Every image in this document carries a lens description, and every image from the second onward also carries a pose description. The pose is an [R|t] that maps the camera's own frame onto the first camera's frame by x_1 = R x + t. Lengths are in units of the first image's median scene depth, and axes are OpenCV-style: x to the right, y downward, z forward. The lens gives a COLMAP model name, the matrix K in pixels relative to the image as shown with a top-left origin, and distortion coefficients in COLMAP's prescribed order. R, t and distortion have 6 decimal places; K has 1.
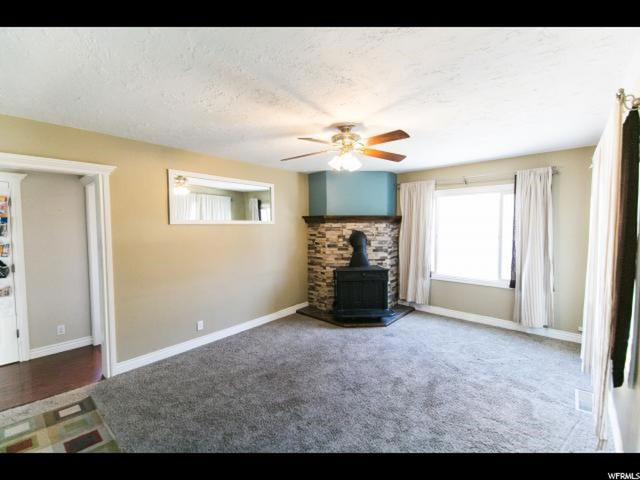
lens RADIAL K [[275.1, 0, 320.4], [0, 275.1, 238.8], [0, 0, 1]] dist [0.000503, -0.000266]
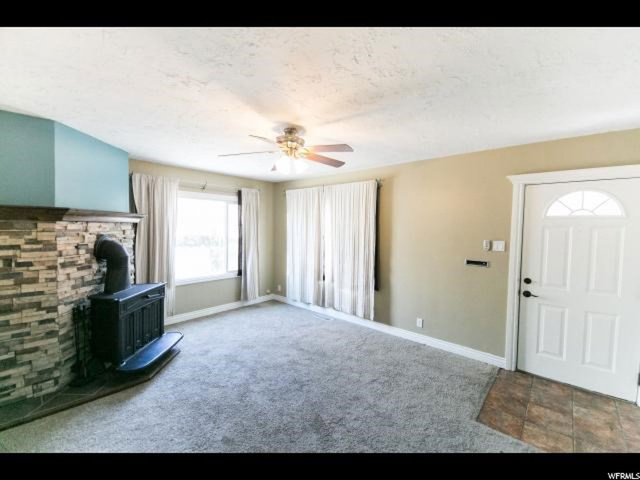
lens RADIAL K [[275.1, 0, 320.4], [0, 275.1, 238.8], [0, 0, 1]] dist [0.000503, -0.000266]
pose [[-0.013410, -0.035398, 0.999283, -0.506375], [0.037506, 0.998652, 0.035879, -0.025653], [-0.999206, 0.037960, -0.012065, 0.509201]]
